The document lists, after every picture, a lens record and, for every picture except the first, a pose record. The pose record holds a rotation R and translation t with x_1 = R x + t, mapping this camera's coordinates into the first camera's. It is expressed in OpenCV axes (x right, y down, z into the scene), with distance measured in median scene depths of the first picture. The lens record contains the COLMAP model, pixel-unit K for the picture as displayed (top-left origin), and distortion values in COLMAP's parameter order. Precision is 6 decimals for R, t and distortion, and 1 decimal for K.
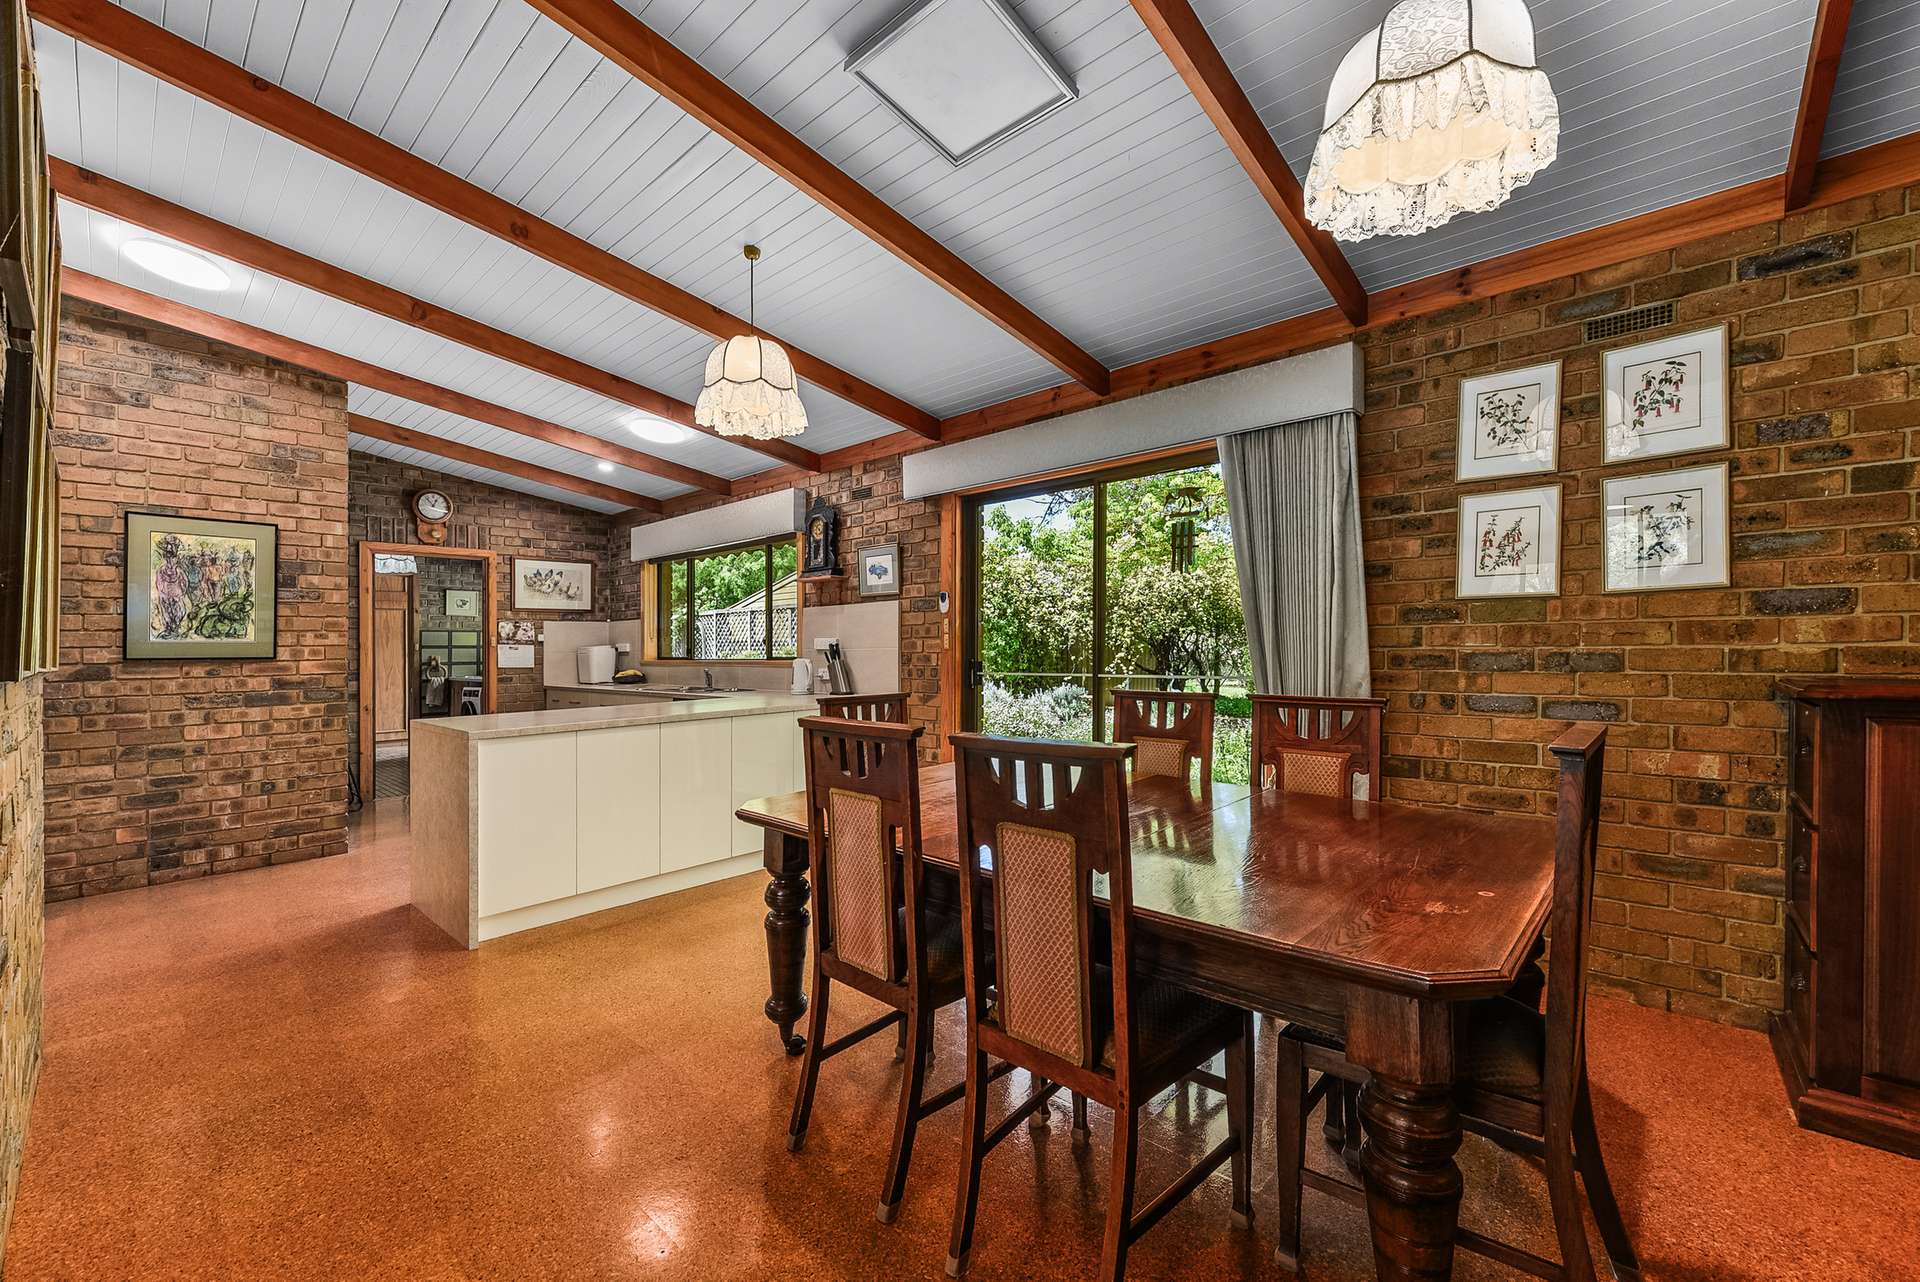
lens RADIAL K [[778.1, 0, 957.6], [0, 778.1, 647.4], [0, 0, 1]] dist [0.013306, -0.000171]
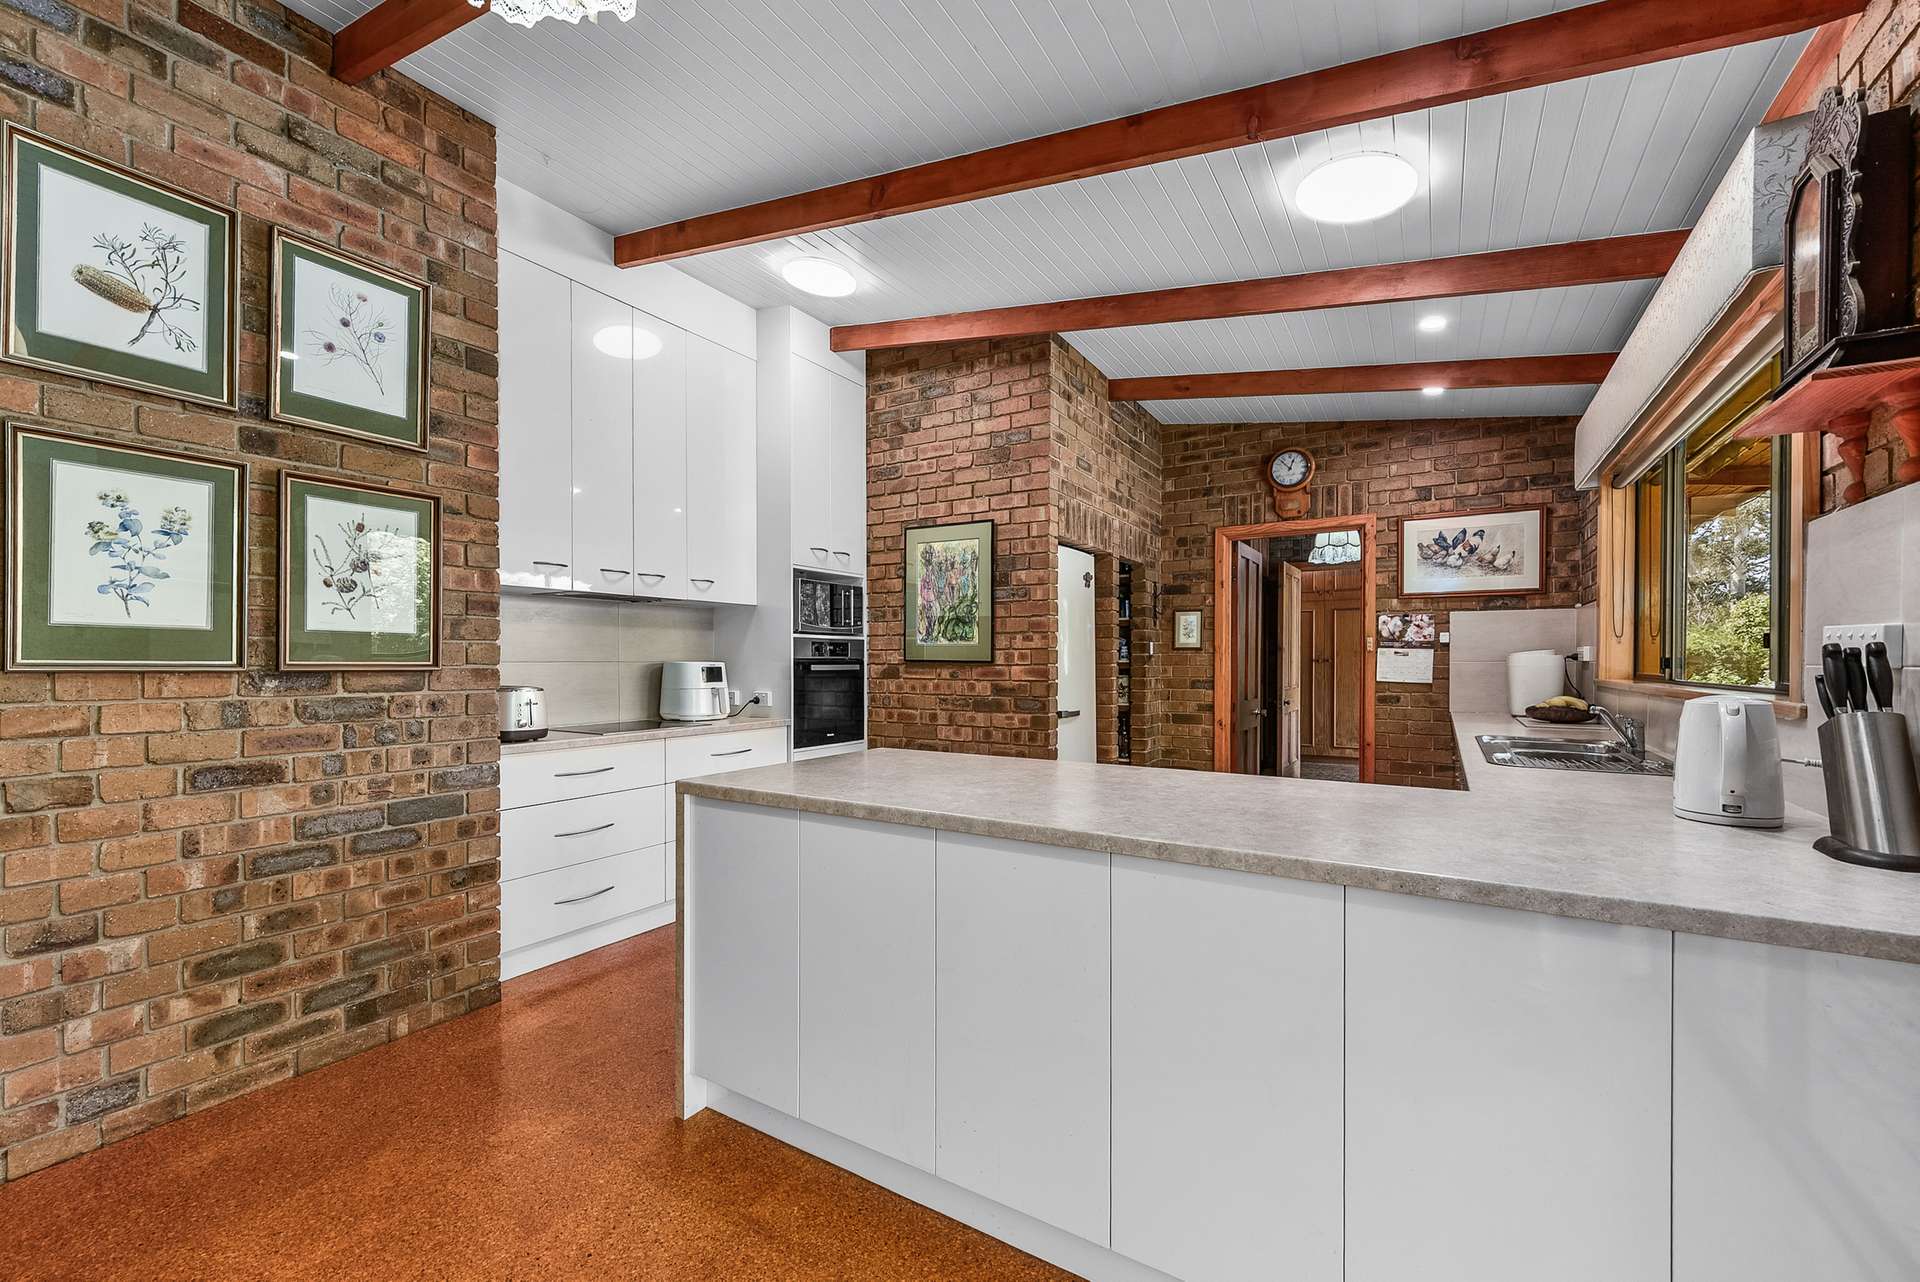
lens RADIAL K [[778.1, 0, 957.6], [0, 778.1, 647.4], [0, 0, 1]] dist [0.013306, -0.000171]
pose [[0.185756, 0.000610, -0.982596, 0.038316], [-0.005247, 0.999986, -0.000371, -0.003179], [0.982582, 0.005225, 0.185757, 0.779763]]
